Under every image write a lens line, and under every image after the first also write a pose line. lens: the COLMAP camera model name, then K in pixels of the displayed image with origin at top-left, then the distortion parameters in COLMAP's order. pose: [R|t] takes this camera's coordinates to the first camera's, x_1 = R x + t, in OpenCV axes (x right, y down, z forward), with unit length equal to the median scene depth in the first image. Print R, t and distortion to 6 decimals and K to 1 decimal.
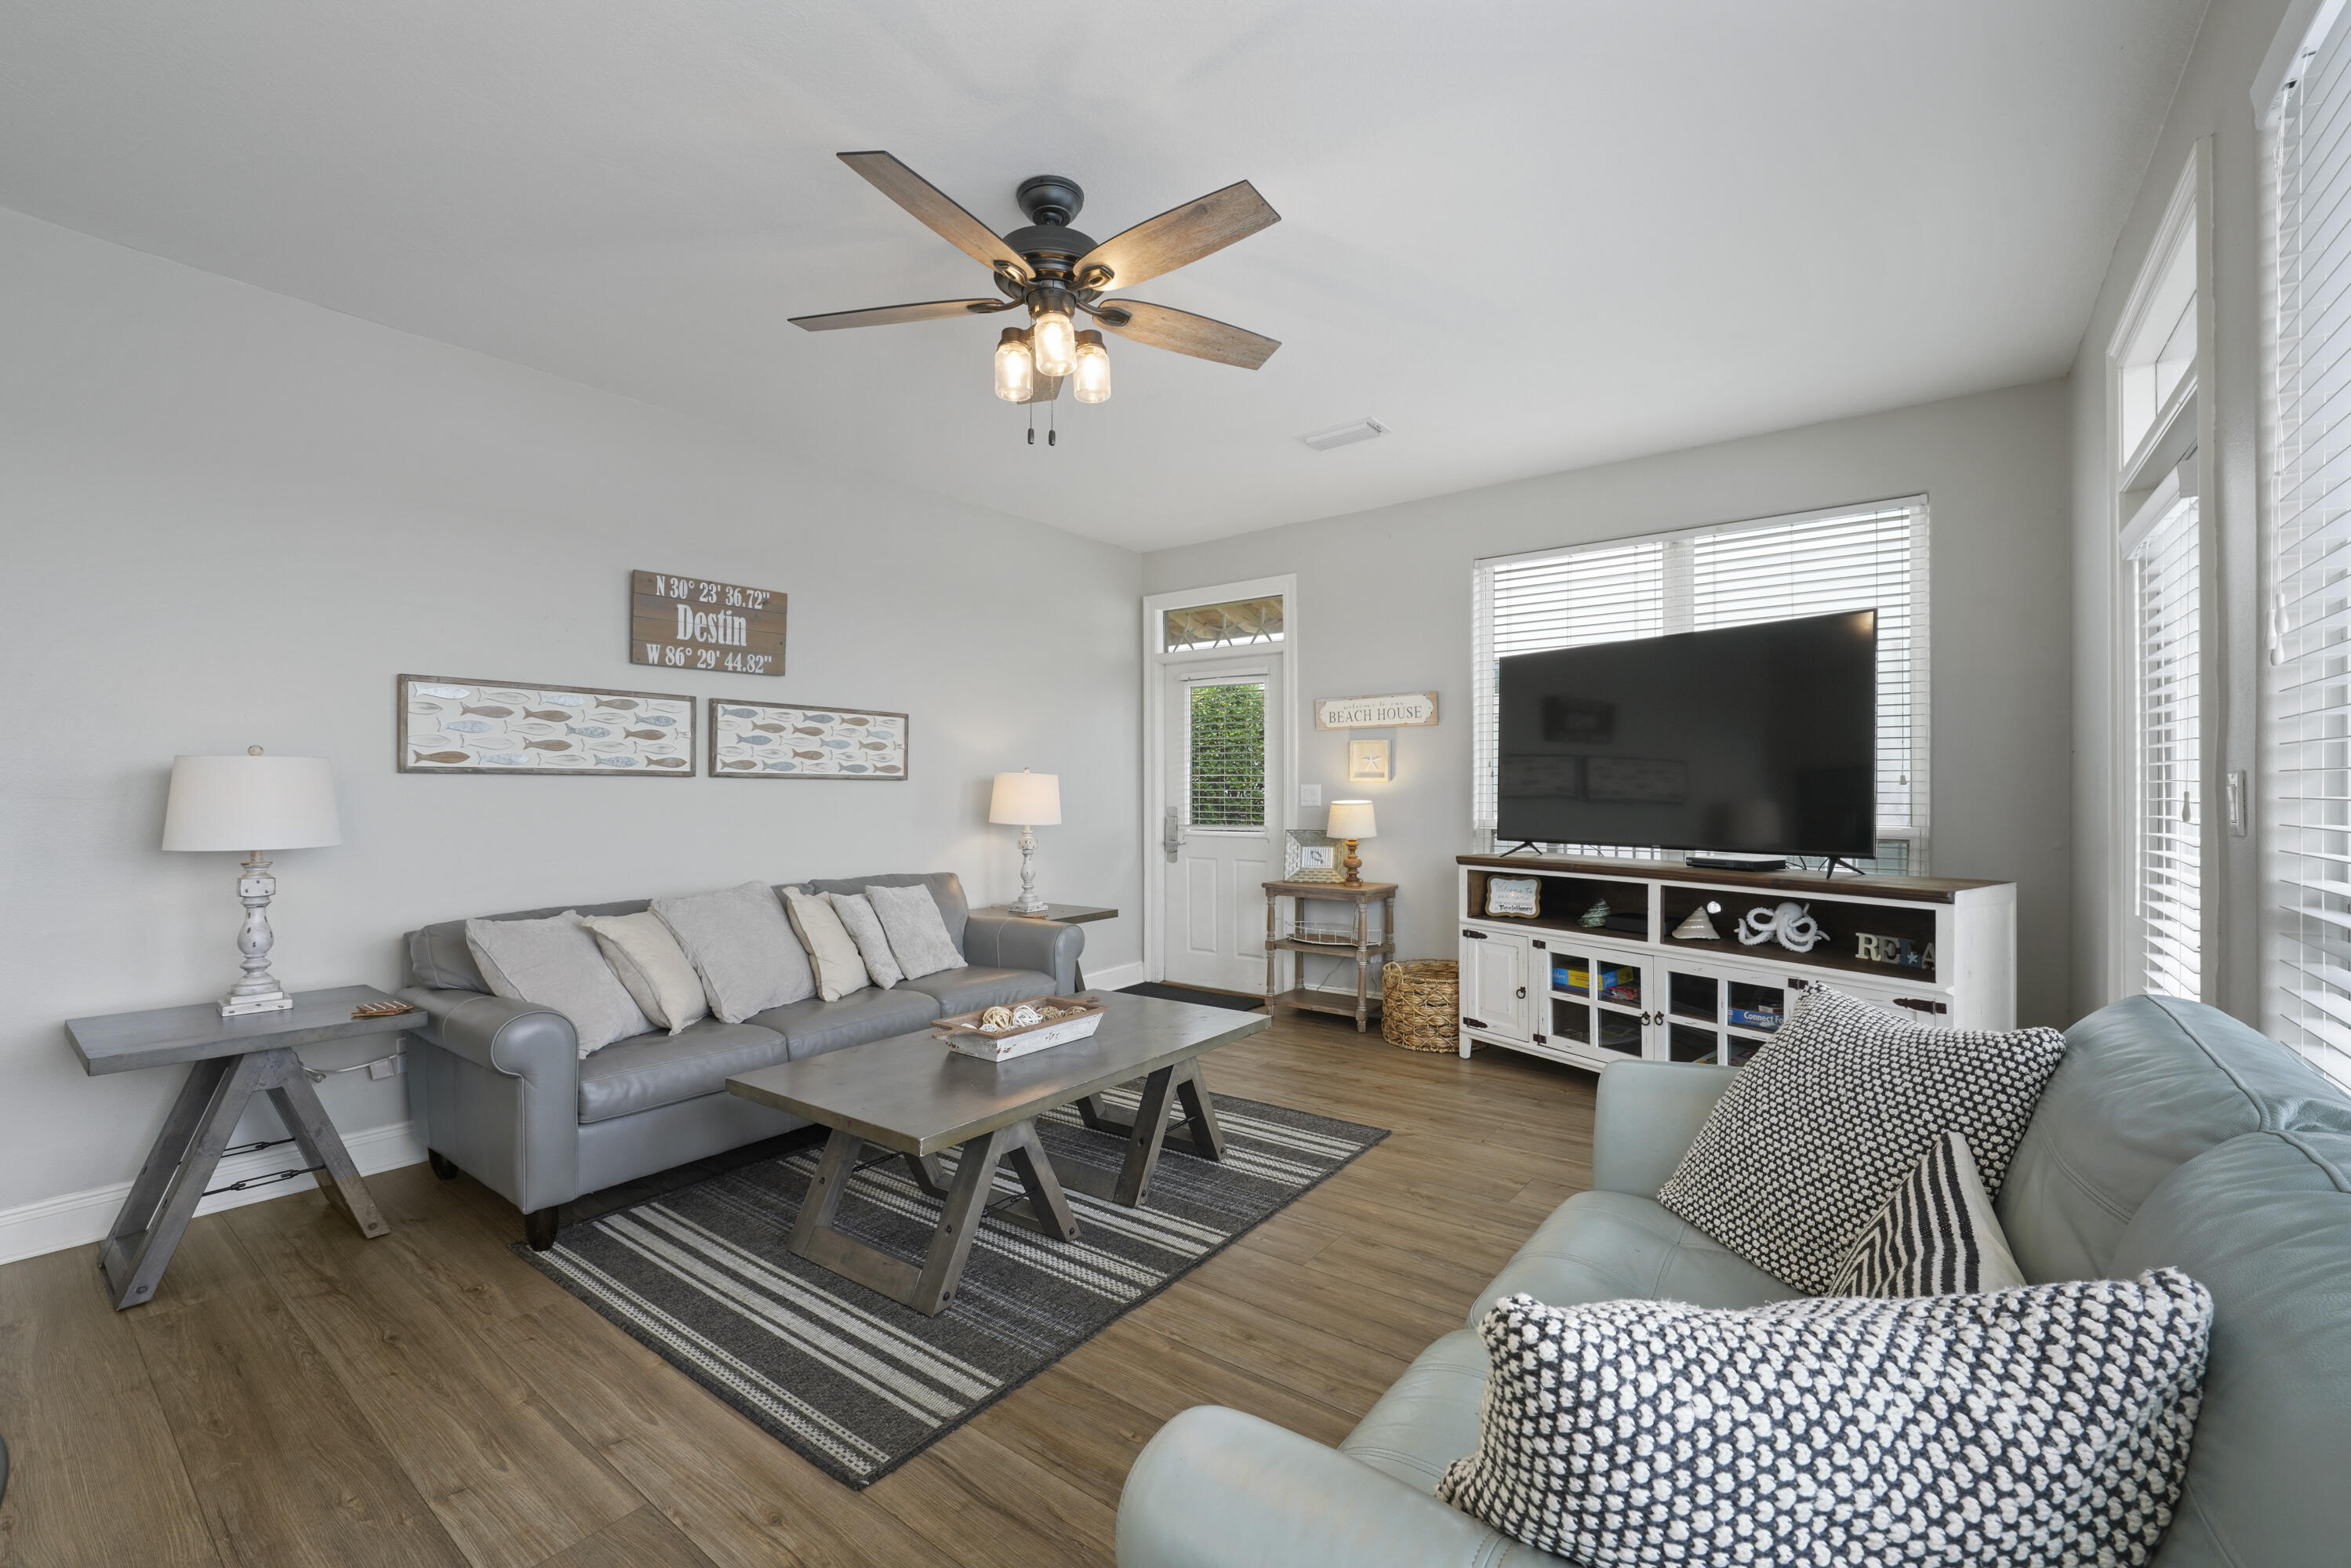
lens RADIAL K [[952.7, 0, 1196.4], [0, 952.7, 781.7], [0, 0, 1]] dist [0.003447, -0.000664]
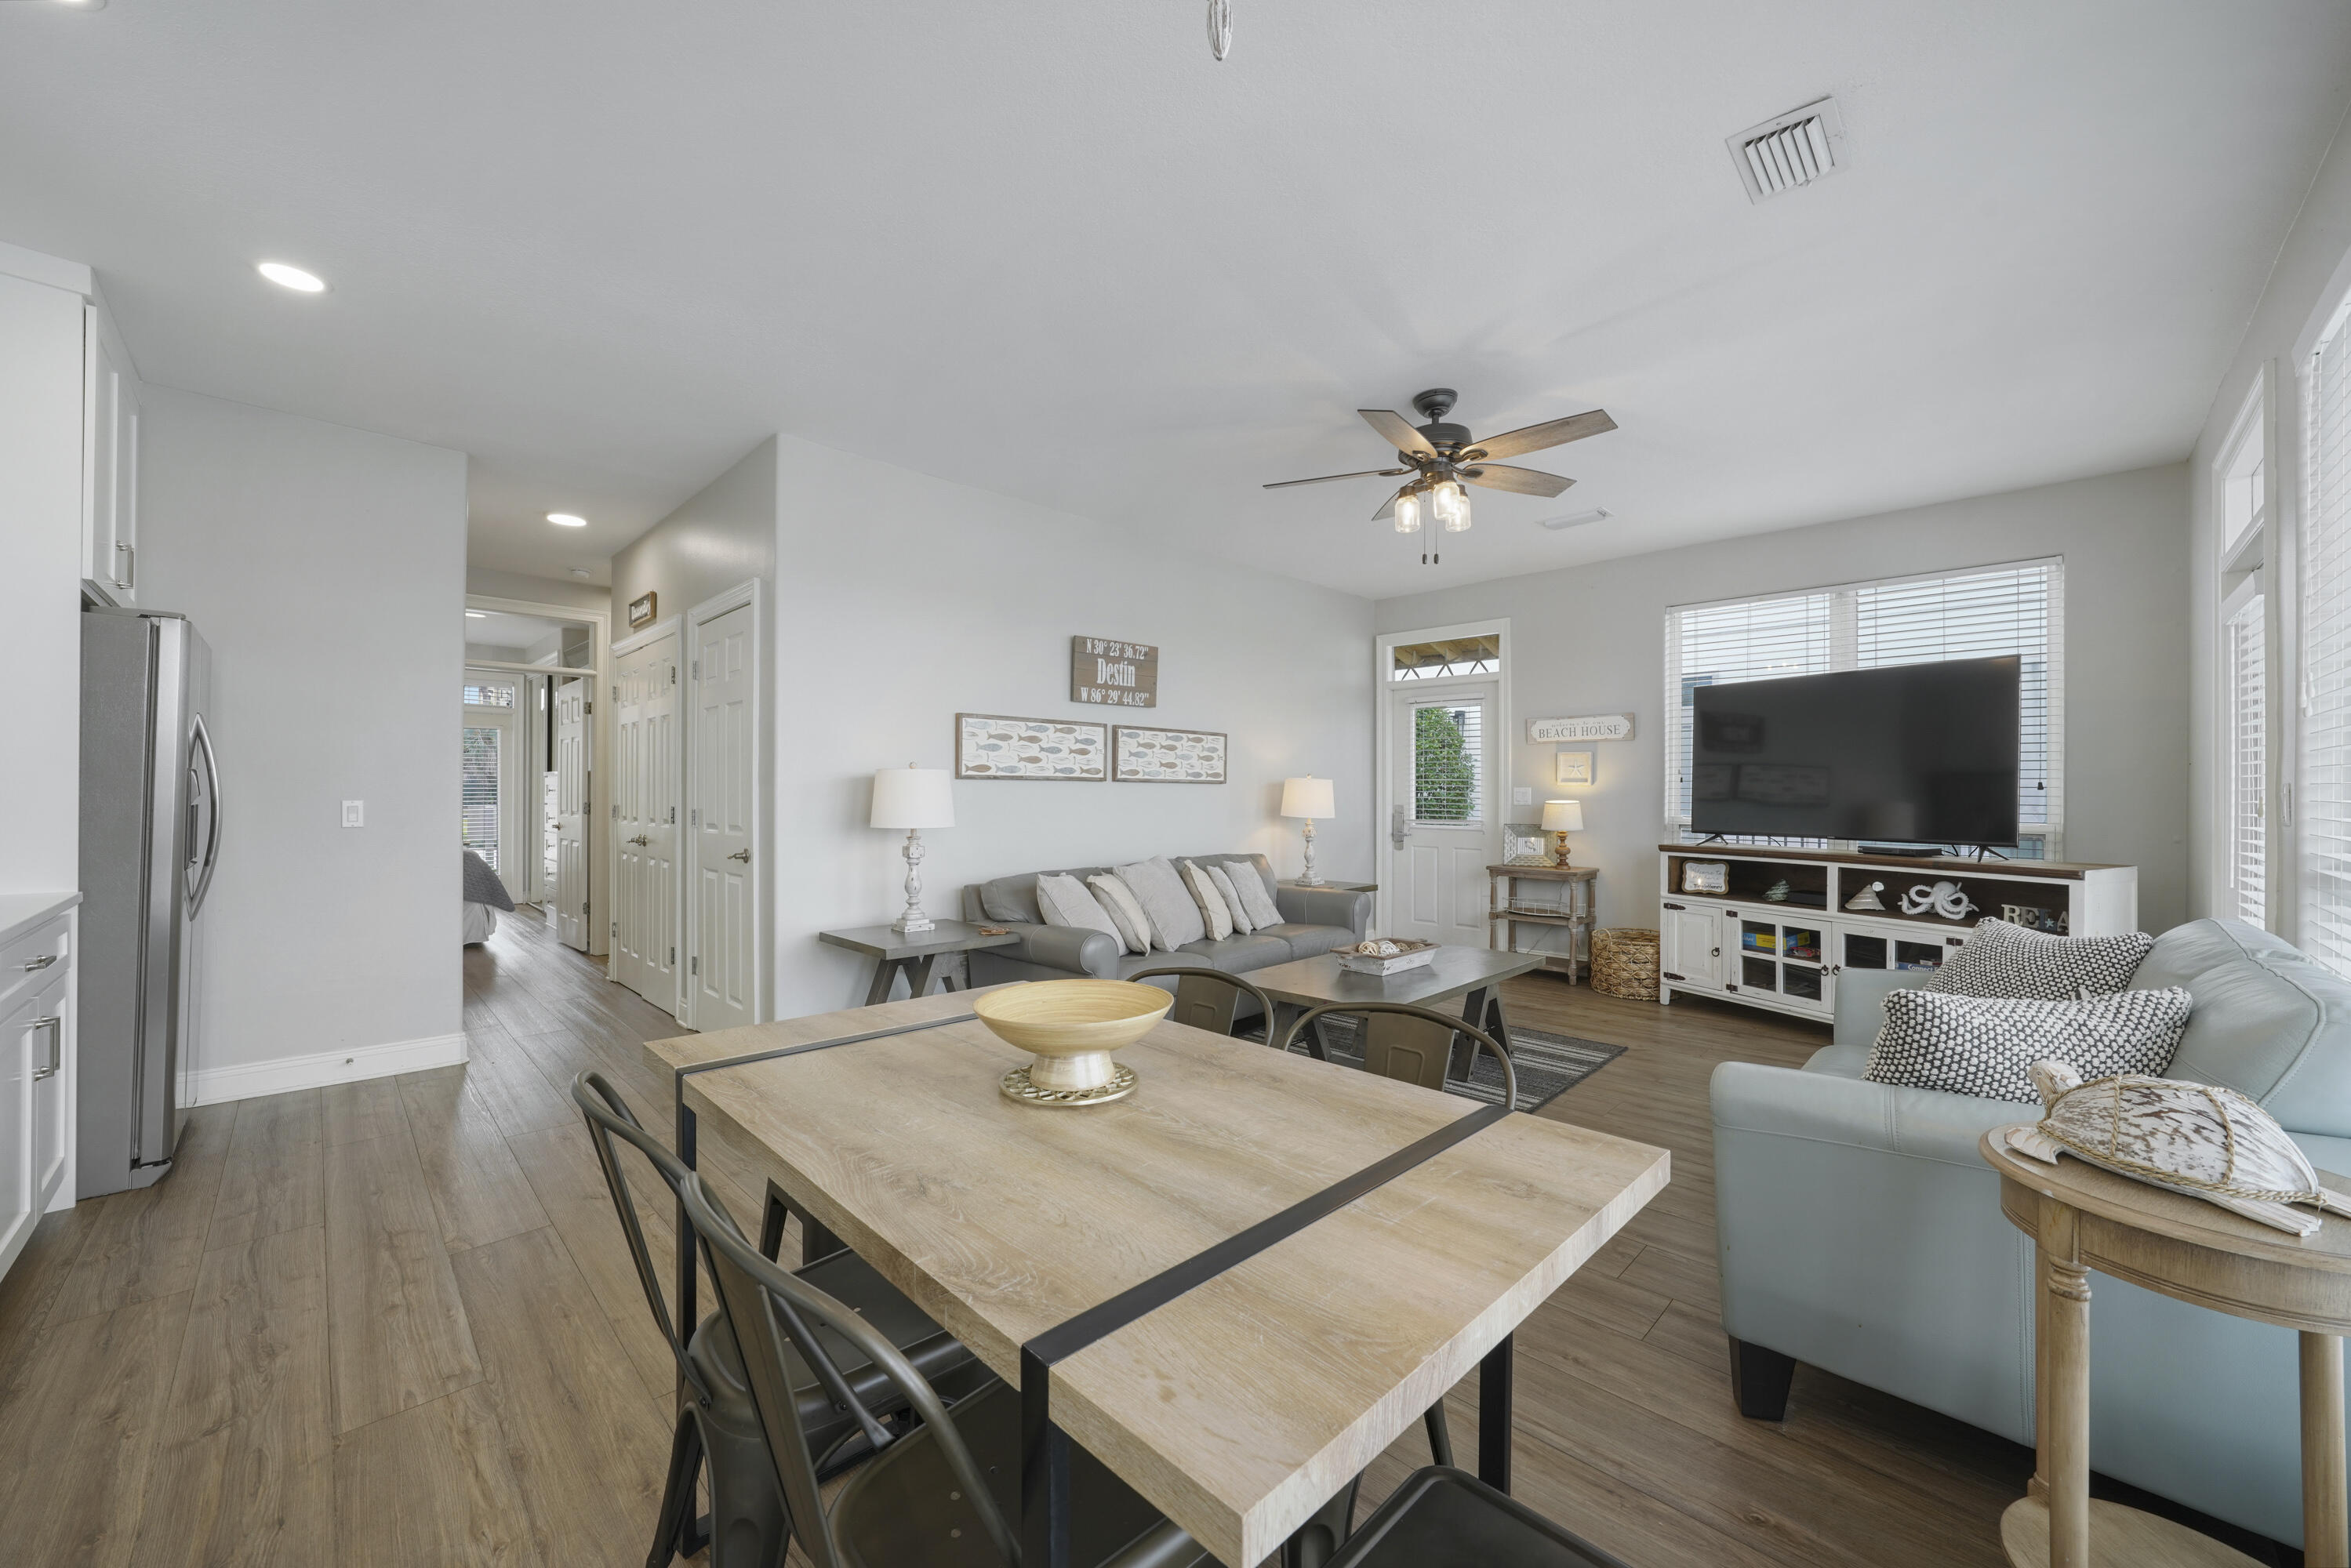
lens RADIAL K [[890.6, 0, 1230.5], [0, 890.6, 783.9], [0, 0, 1]] dist [-0.000909, 0.001898]
pose [[0.995571, 0.002899, -0.093973, -0.227291], [-0.002744, 0.999995, 0.001782, -0.004285], [0.093978, -0.001516, 0.995573, -0.288566]]
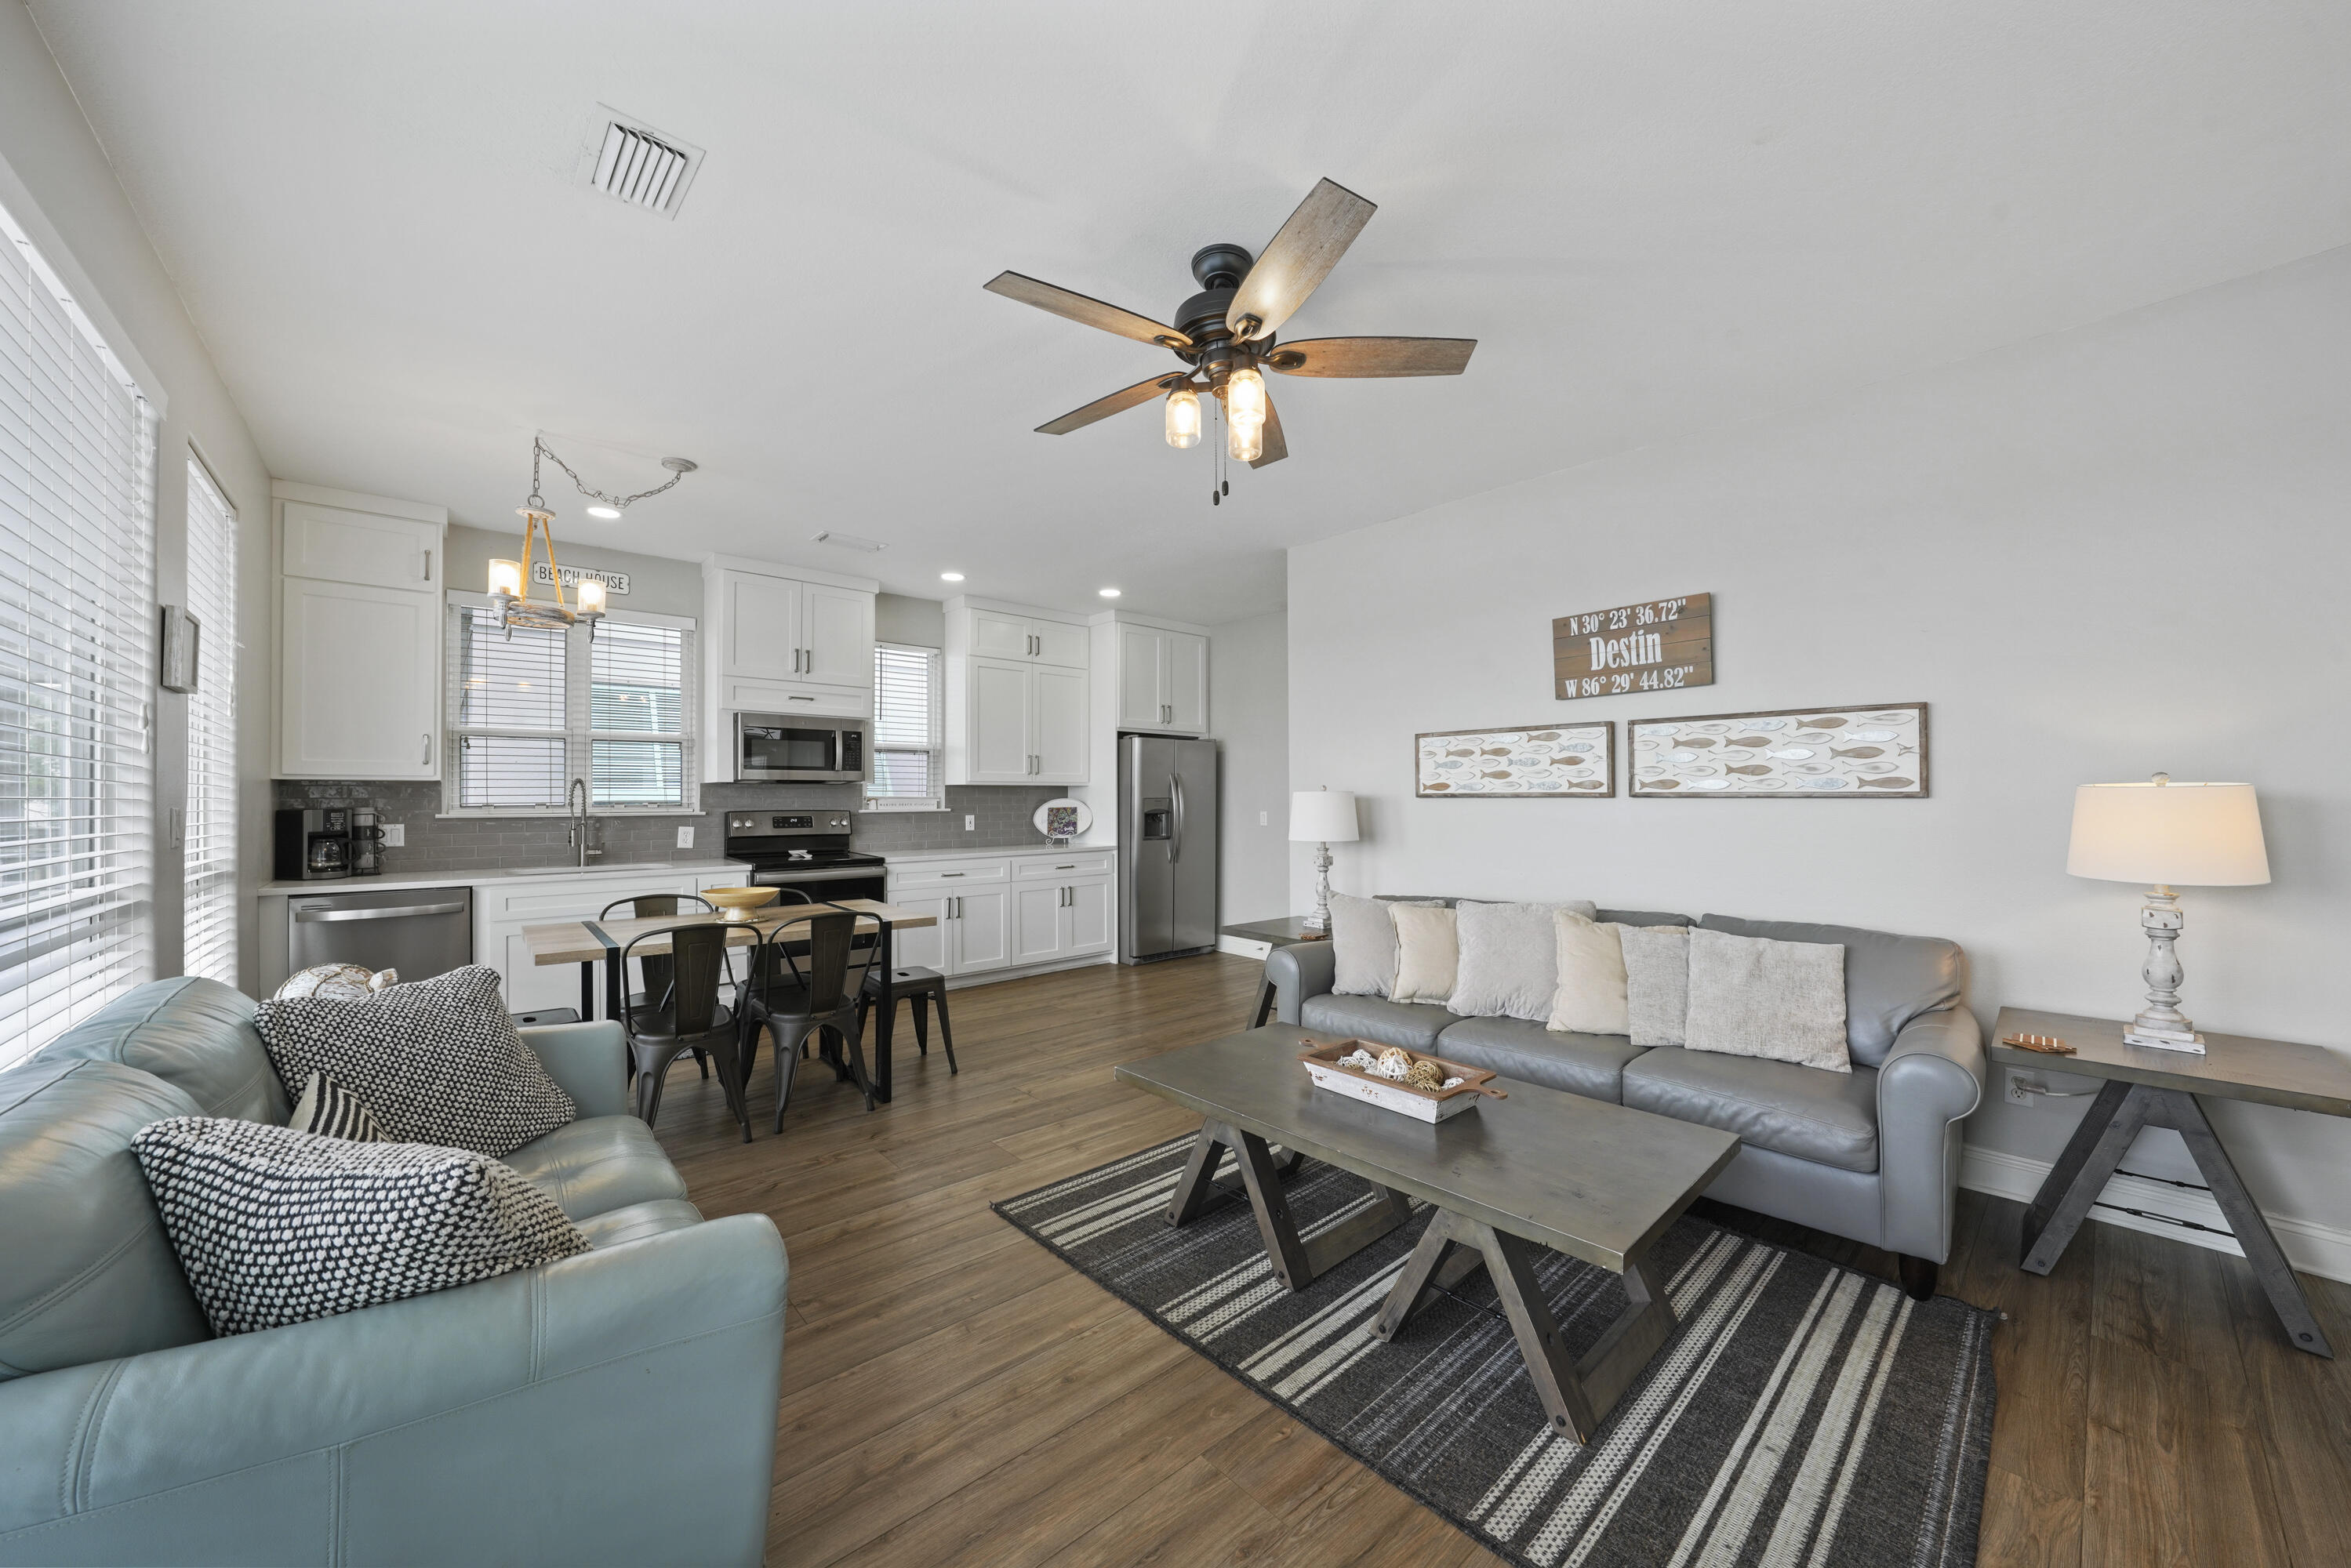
lens RADIAL K [[878.5, 0, 1147.0], [0, 878.5, 748.3], [0, 0, 1]] dist [-0.014570, -0.000249]
pose [[-0.224155, -0.068699, -0.972129, 0.530878], [-0.002201, 0.997545, -0.069987, 0.009107], [0.974551, -0.013548, -0.223756, 0.734849]]
